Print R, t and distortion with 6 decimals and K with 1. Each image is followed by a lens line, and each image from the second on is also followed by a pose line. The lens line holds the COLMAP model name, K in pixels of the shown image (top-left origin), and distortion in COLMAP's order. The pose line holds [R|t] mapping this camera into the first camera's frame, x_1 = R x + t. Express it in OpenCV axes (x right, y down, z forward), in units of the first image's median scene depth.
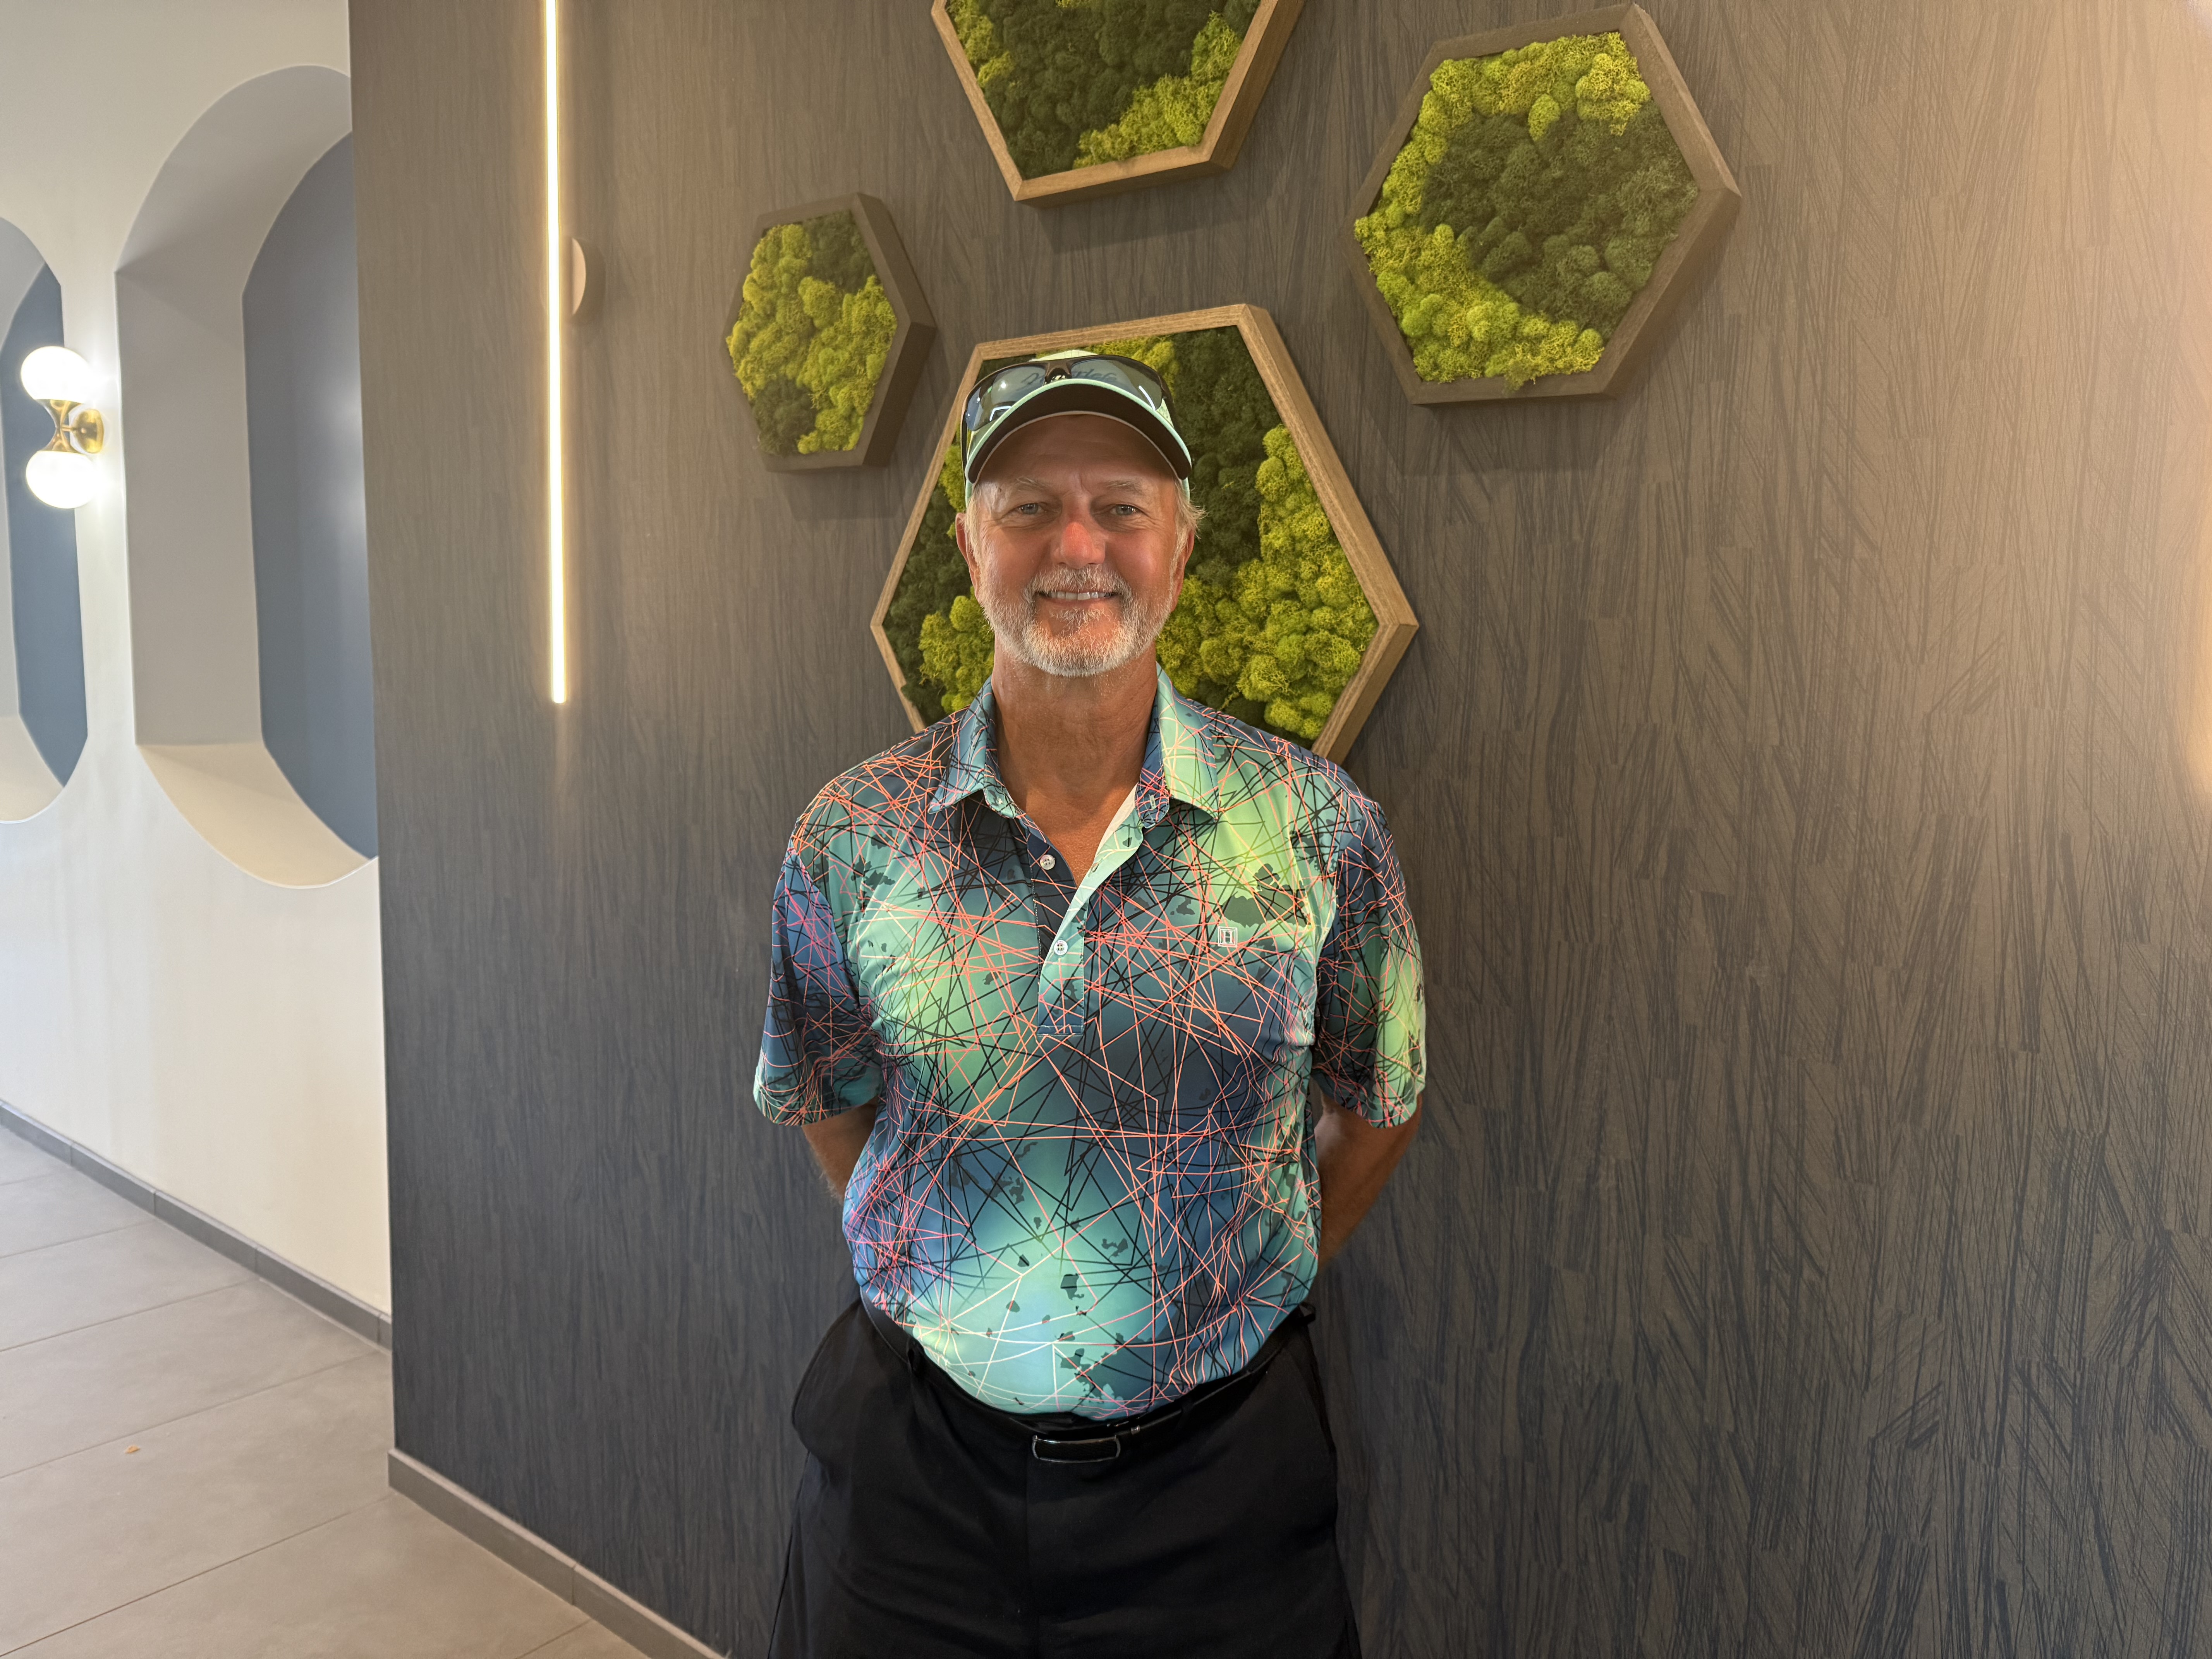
lens RADIAL K [[1539.6, 0, 1106.0], [0, 1539.6, 829.5], [0, 0, 1]] dist [0.106842, -0.230265]
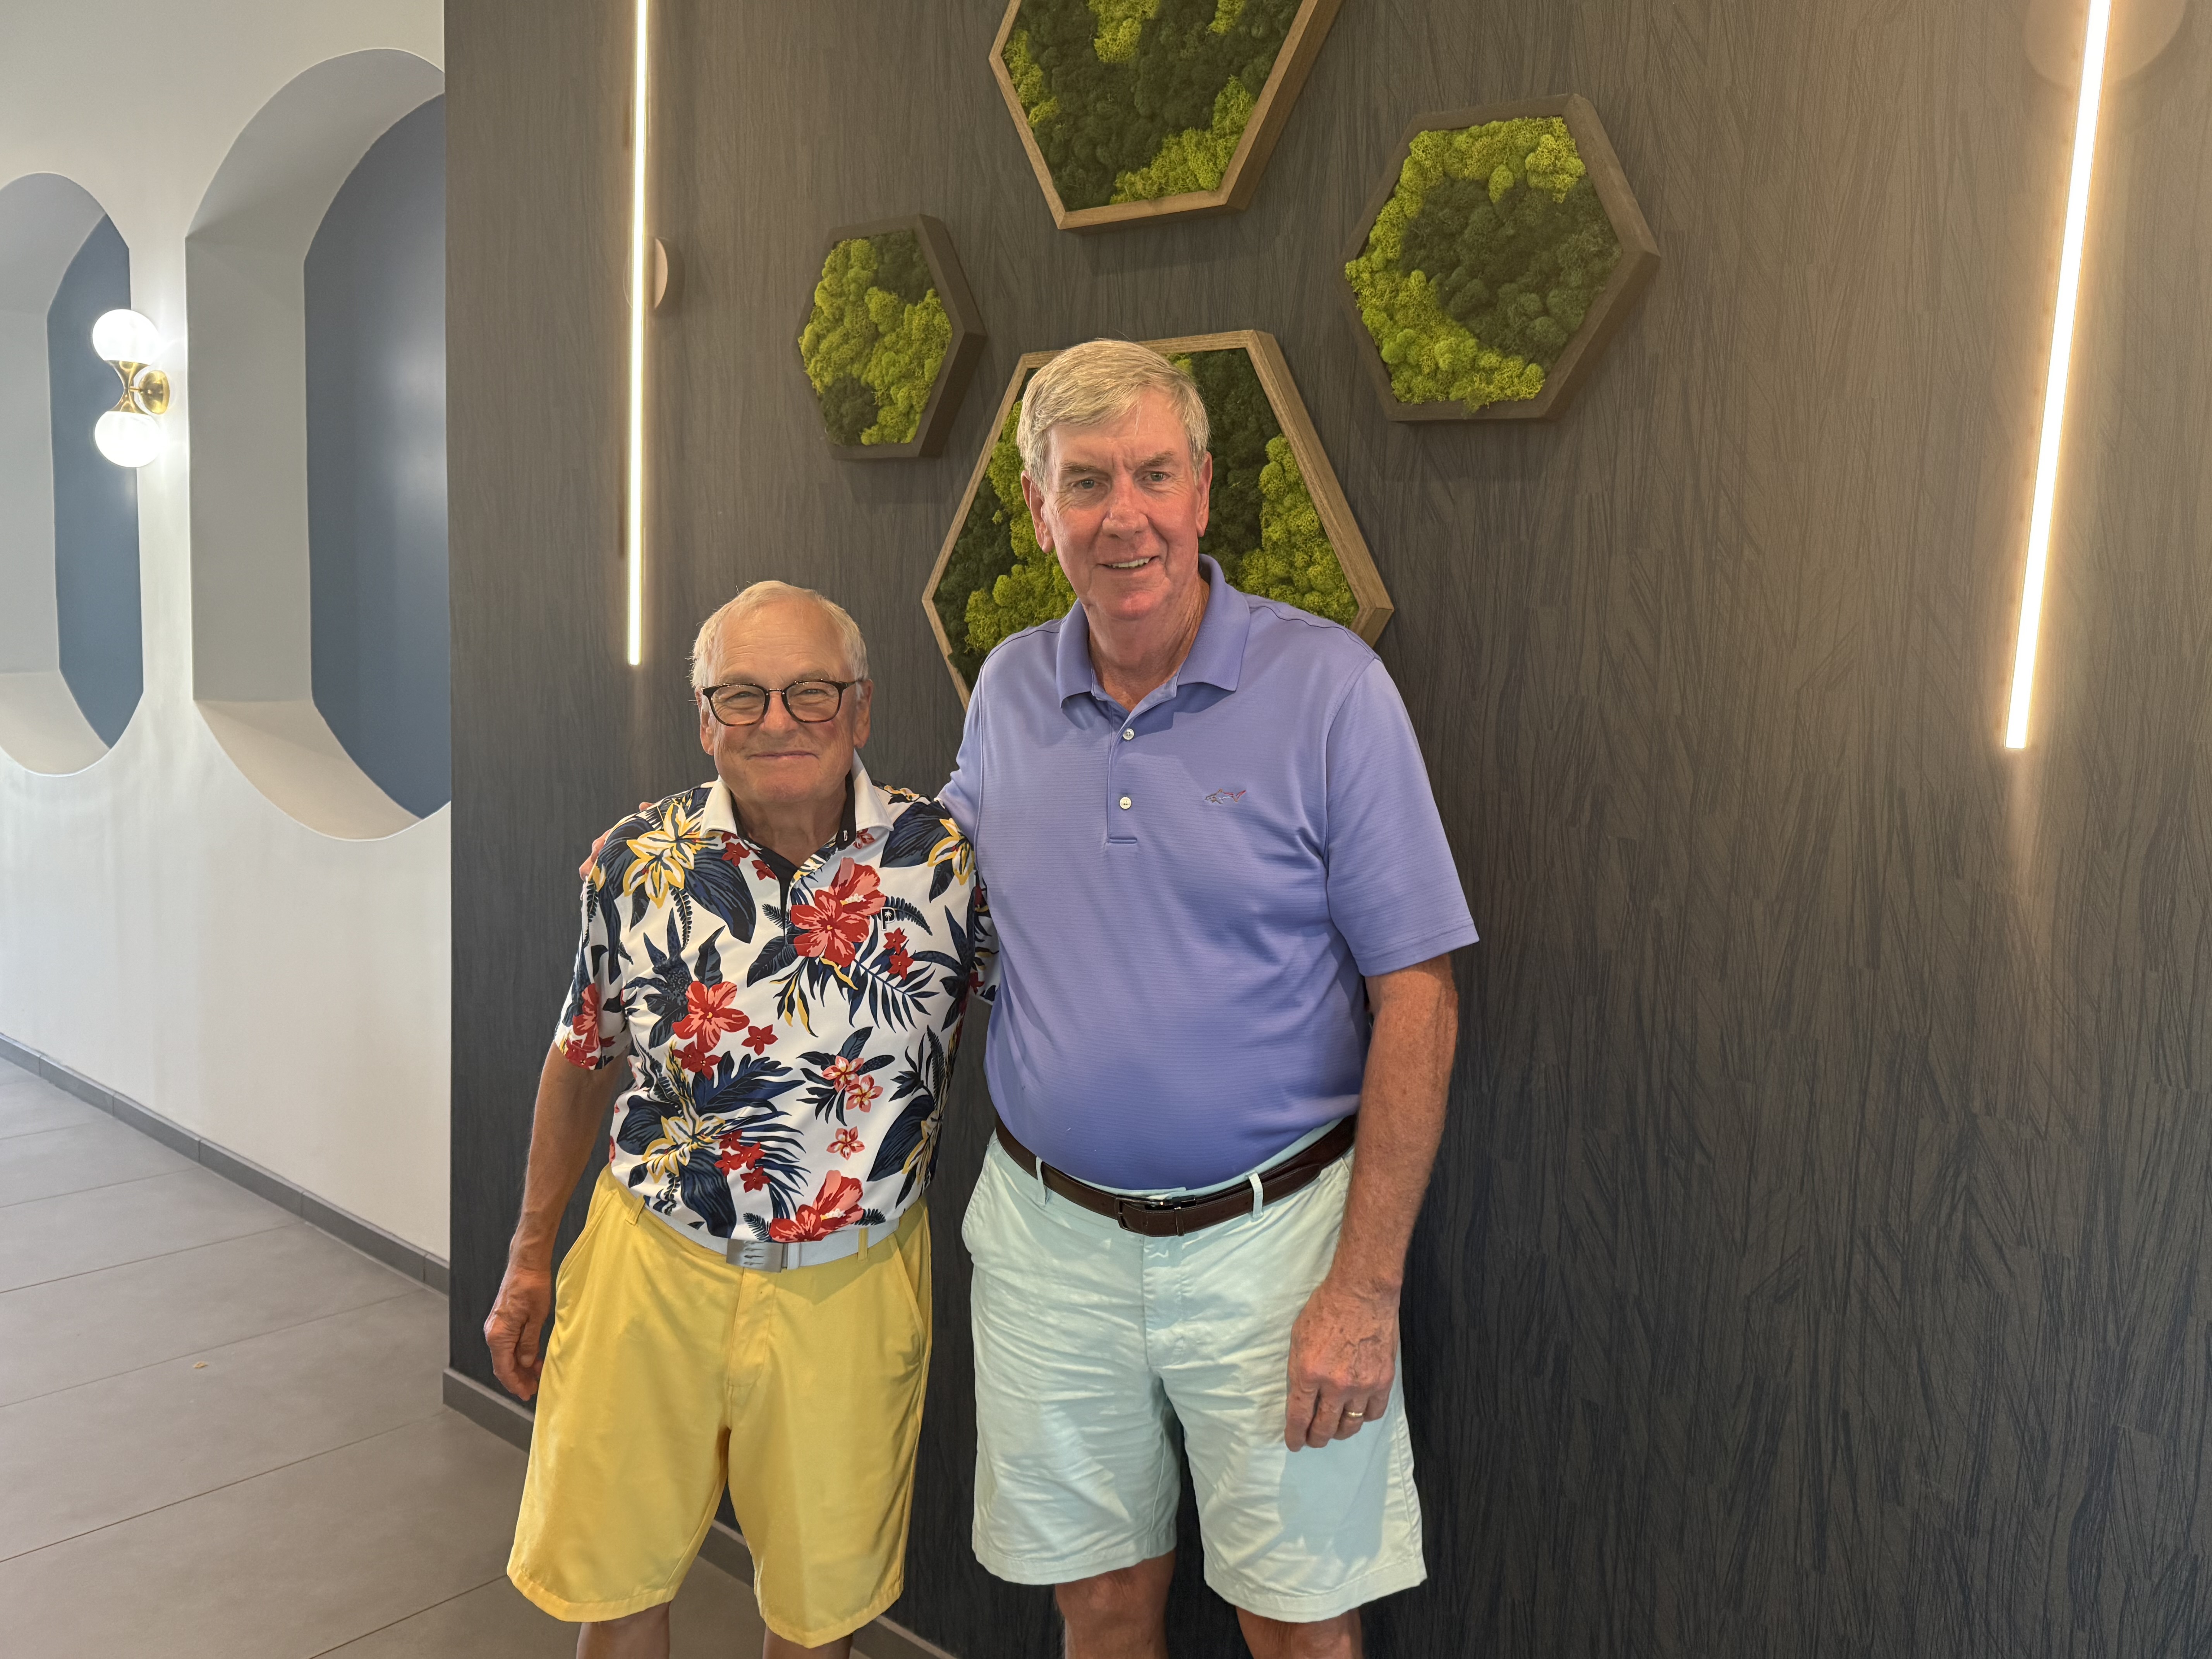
lens RADIAL K [[1653.6, 0, 1110.4], [0, 1653.6, 823.5], [0, 0, 1]] dist [0.100209, -0.155156]
pose [[0.999395, 0.023308, -0.025826, 0.025338], [-0.023291, 0.999728, 0.000961, 0.034804], [0.025841, -0.000359, 0.999666, -0.267717]]
